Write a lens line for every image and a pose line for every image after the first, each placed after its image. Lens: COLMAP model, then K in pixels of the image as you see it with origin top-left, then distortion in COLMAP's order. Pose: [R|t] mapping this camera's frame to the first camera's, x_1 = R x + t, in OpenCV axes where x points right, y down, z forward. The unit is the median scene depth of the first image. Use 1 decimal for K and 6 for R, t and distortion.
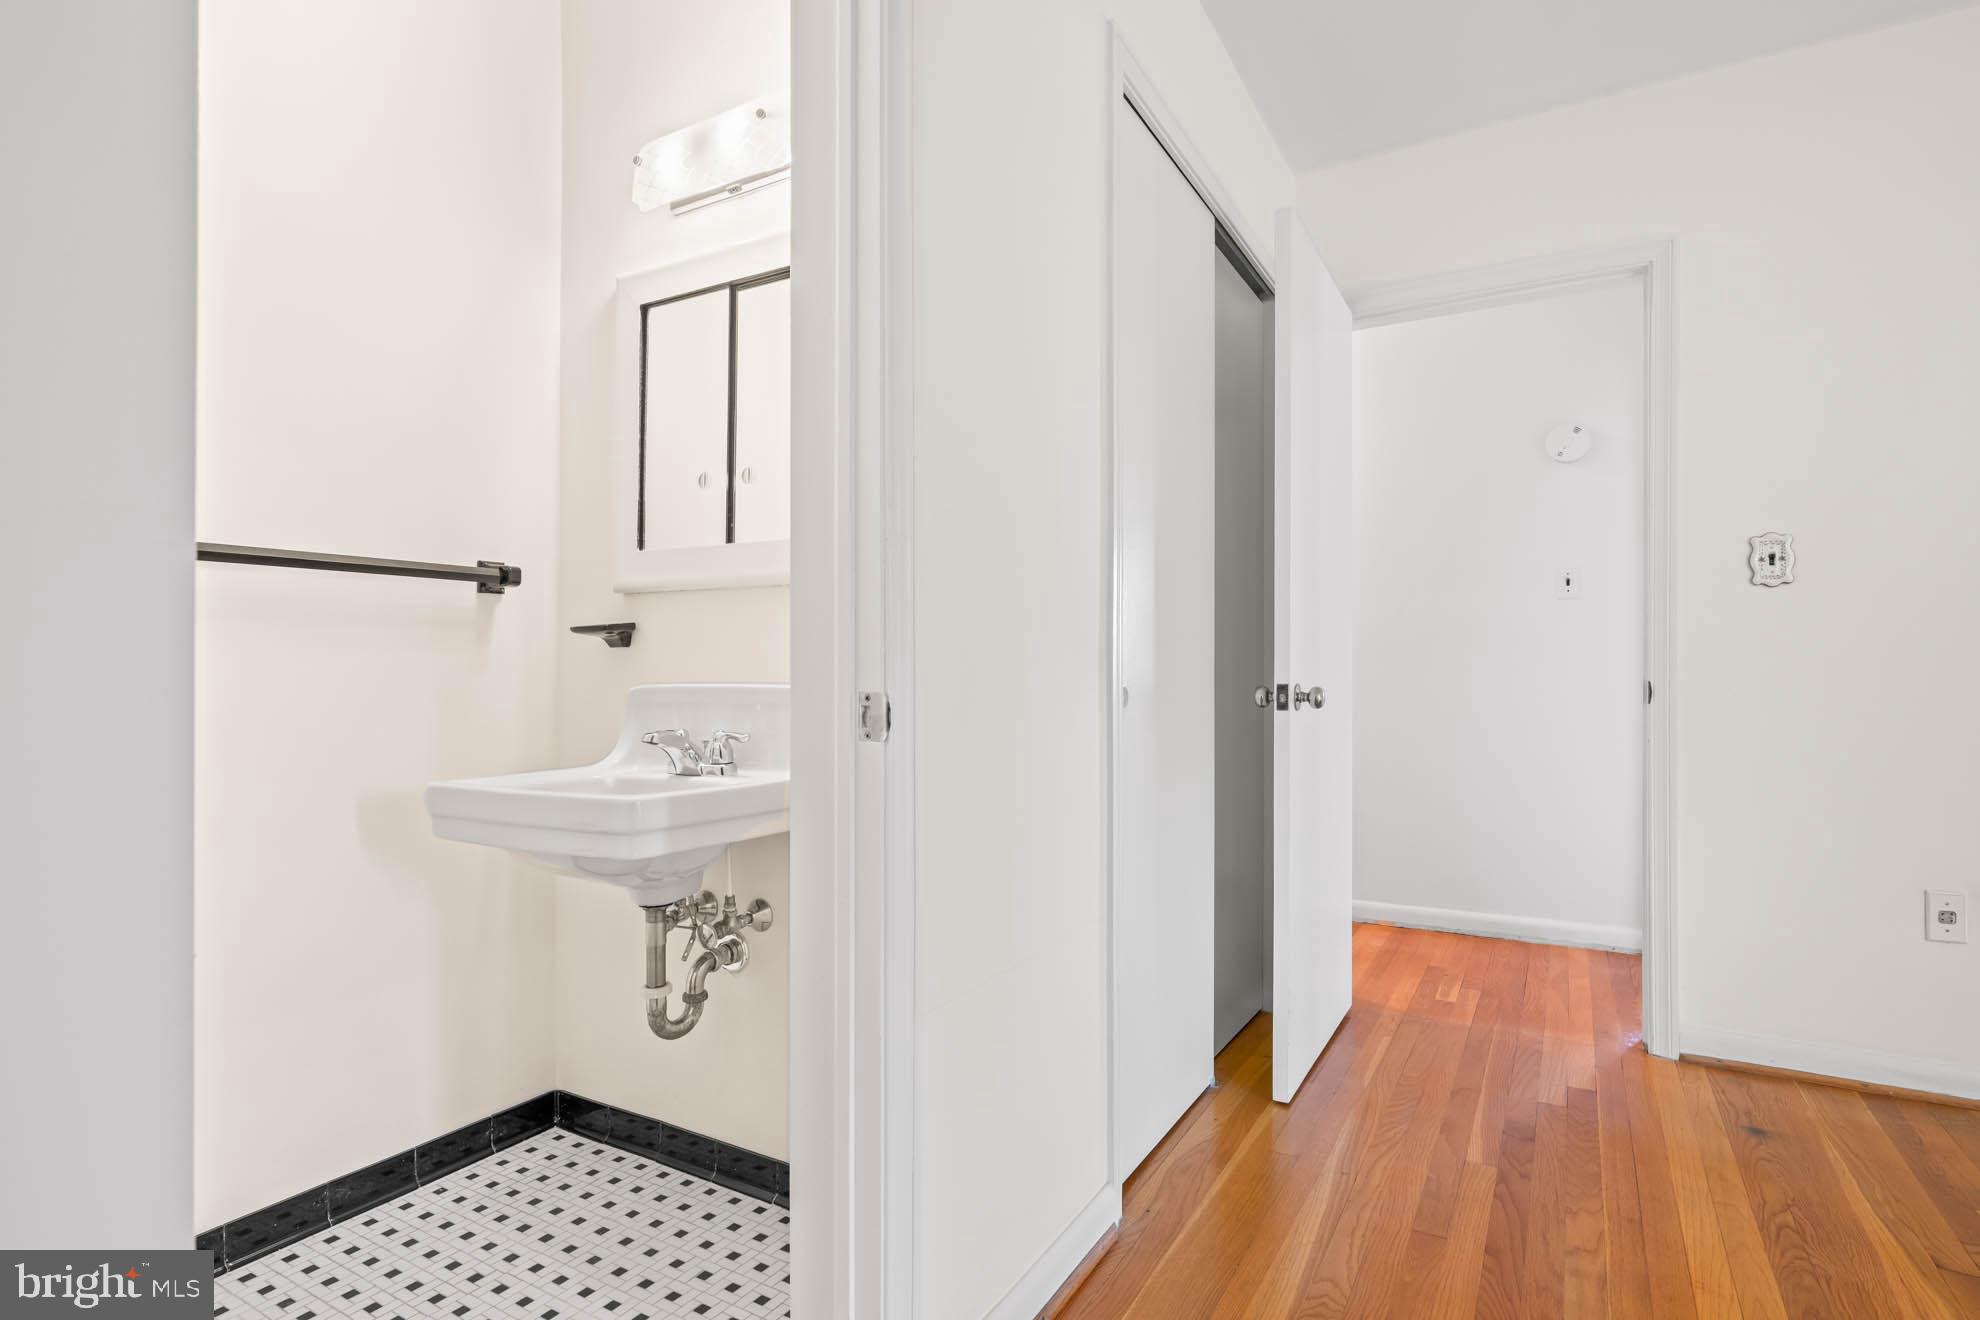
lens RADIAL K [[988.4, 0, 993.2], [0, 988.4, 677.7], [0, 0, 1]] dist [-0.003558, -0.000084]
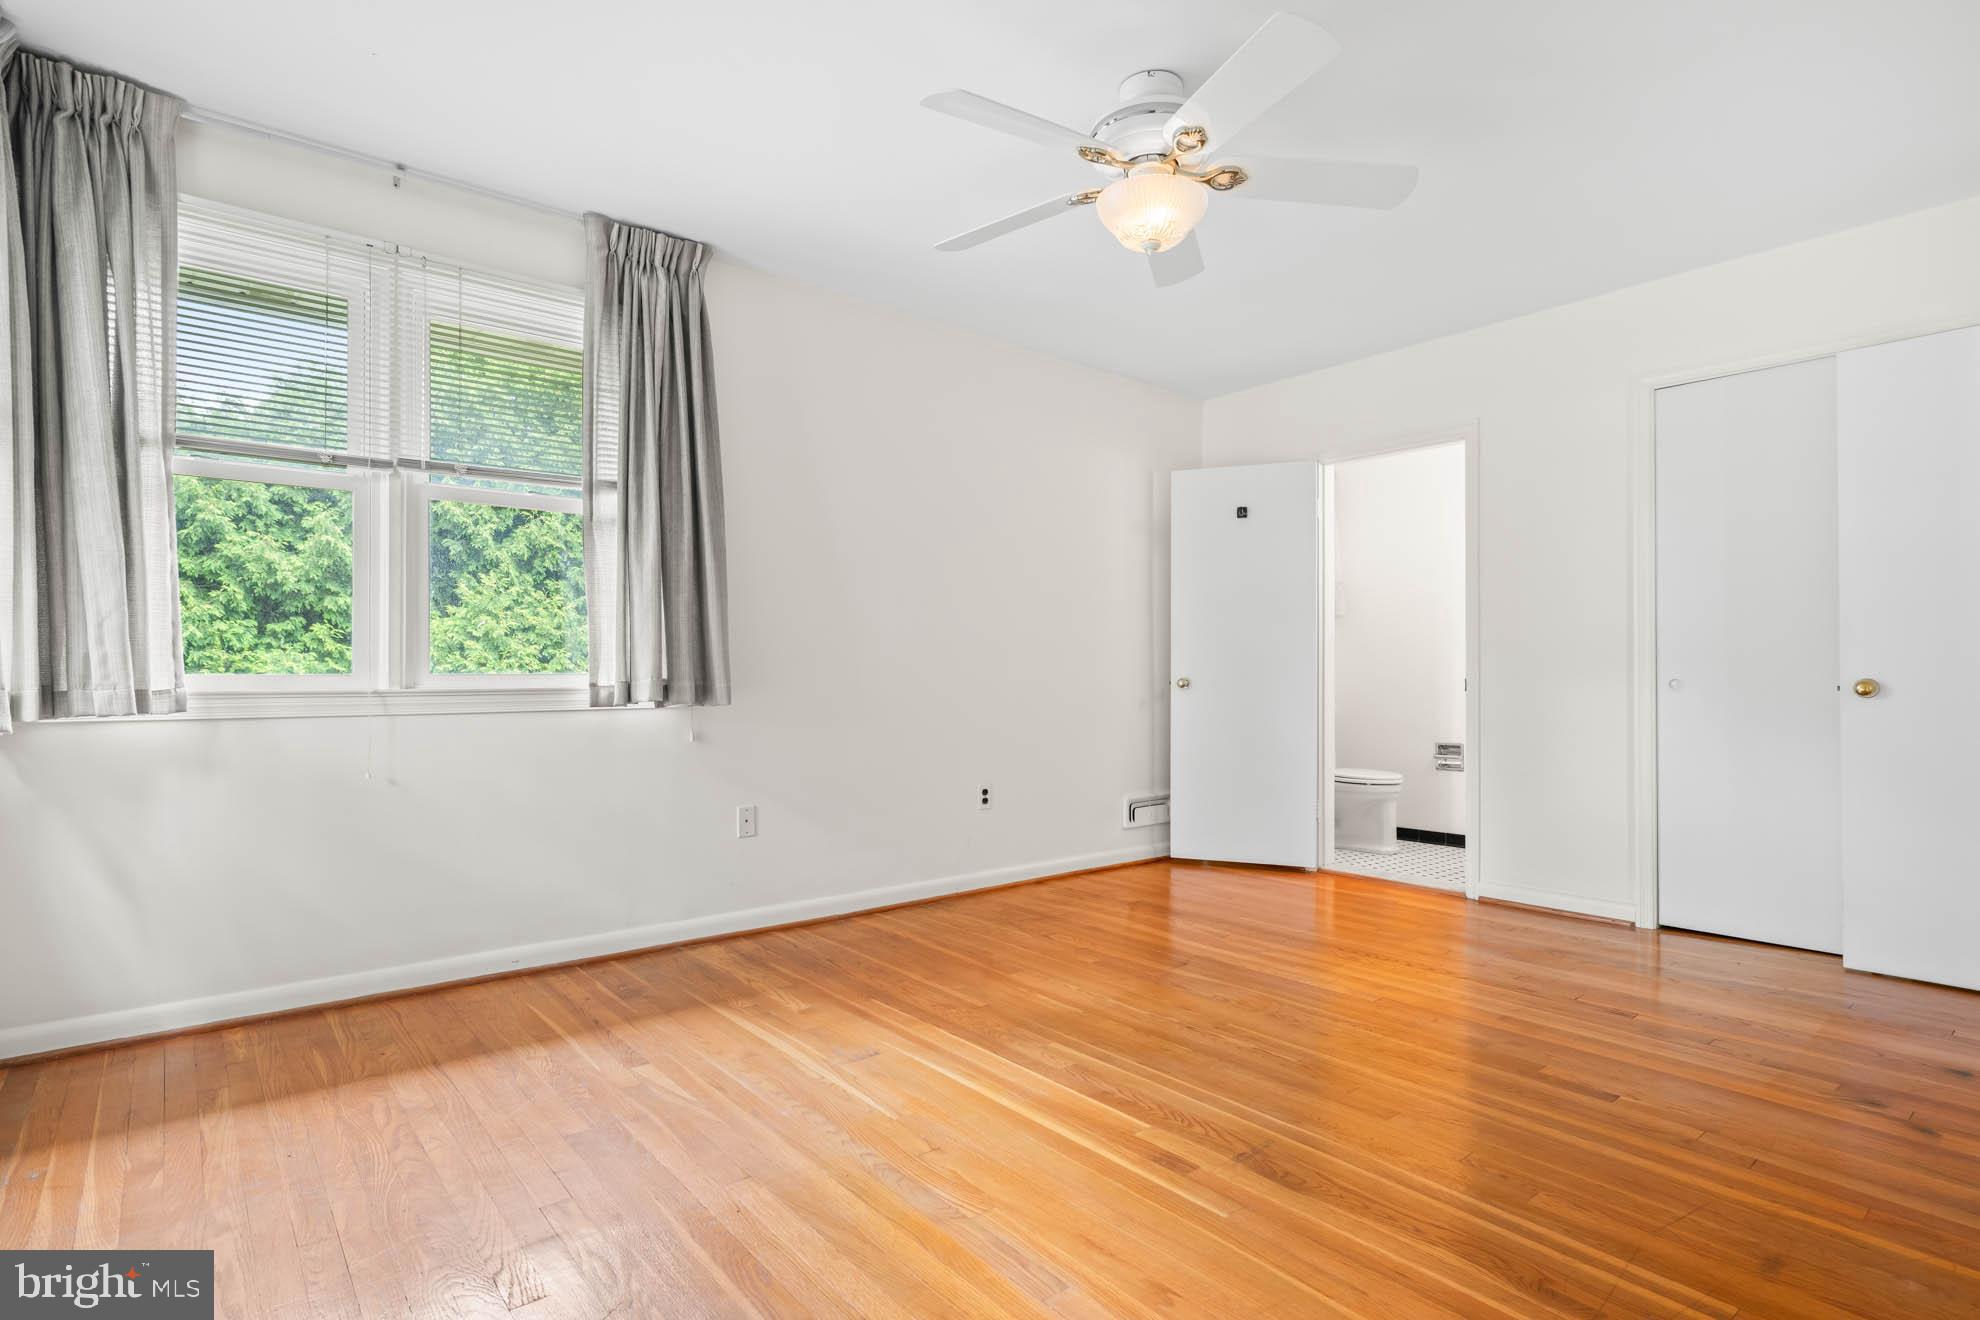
lens RADIAL K [[993.1, 0, 989.4], [0, 993.1, 668.7], [0, 0, 1]] dist [-0.000026, 0.001014]
pose [[-0.340727, -0.004819, -0.940150, 2.029355], [-0.002280, 0.999988, -0.004299, 0.000184], [0.940159, 0.000679, -0.340734, 0.304475]]
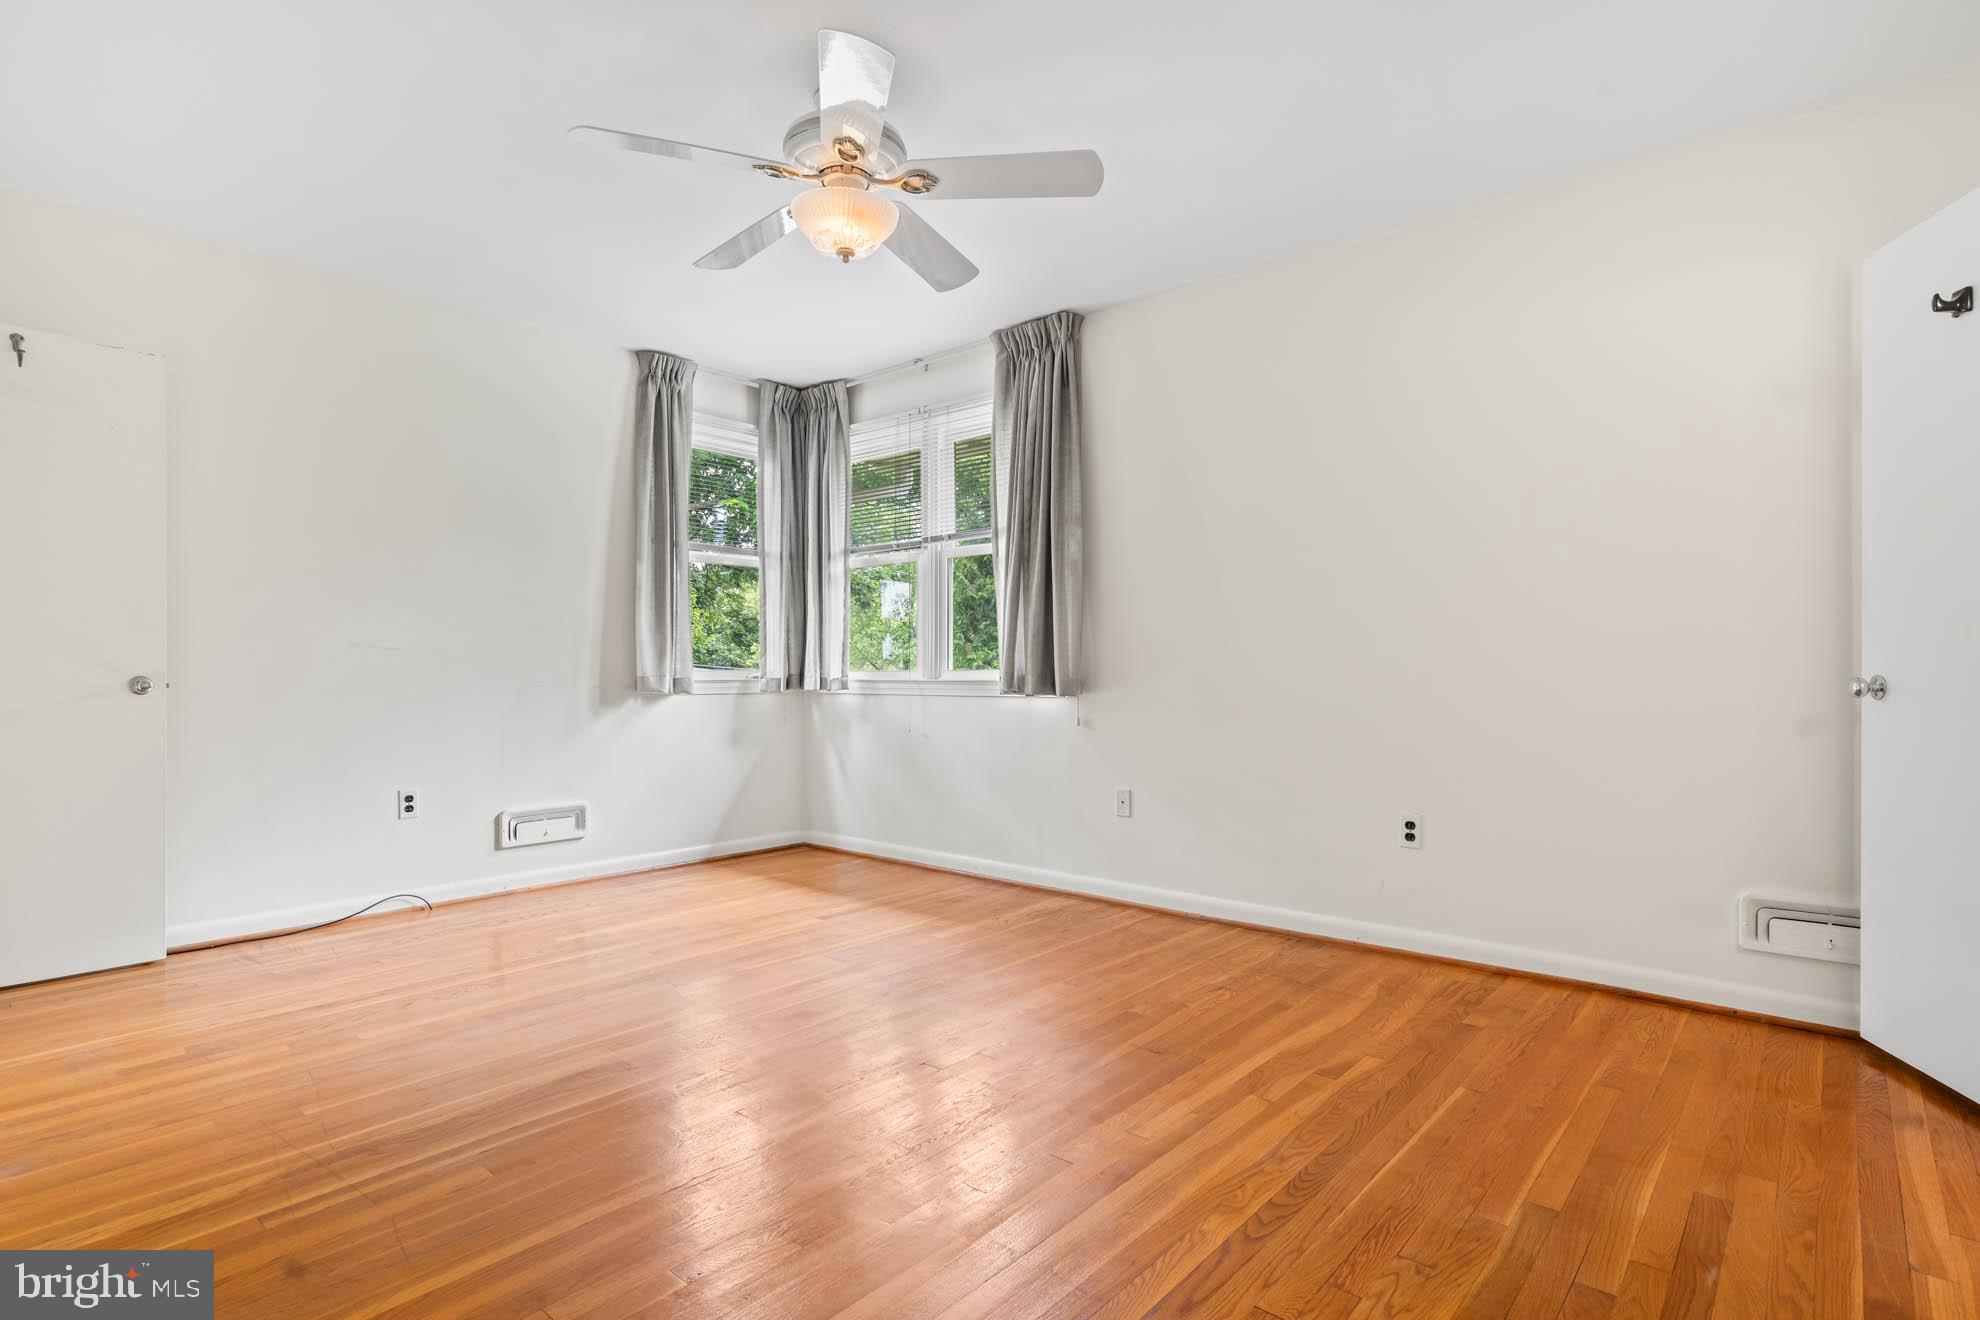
lens RADIAL K [[993.1, 0, 989.4], [0, 993.1, 668.7], [0, 0, 1]] dist [-0.000026, 0.001014]
pose [[-0.983100, 0.000890, 0.183066, 0.550712], [0.001004, 0.999999, 0.000531, -0.000191], [-0.183065, 0.000706, -0.983101, 1.191496]]
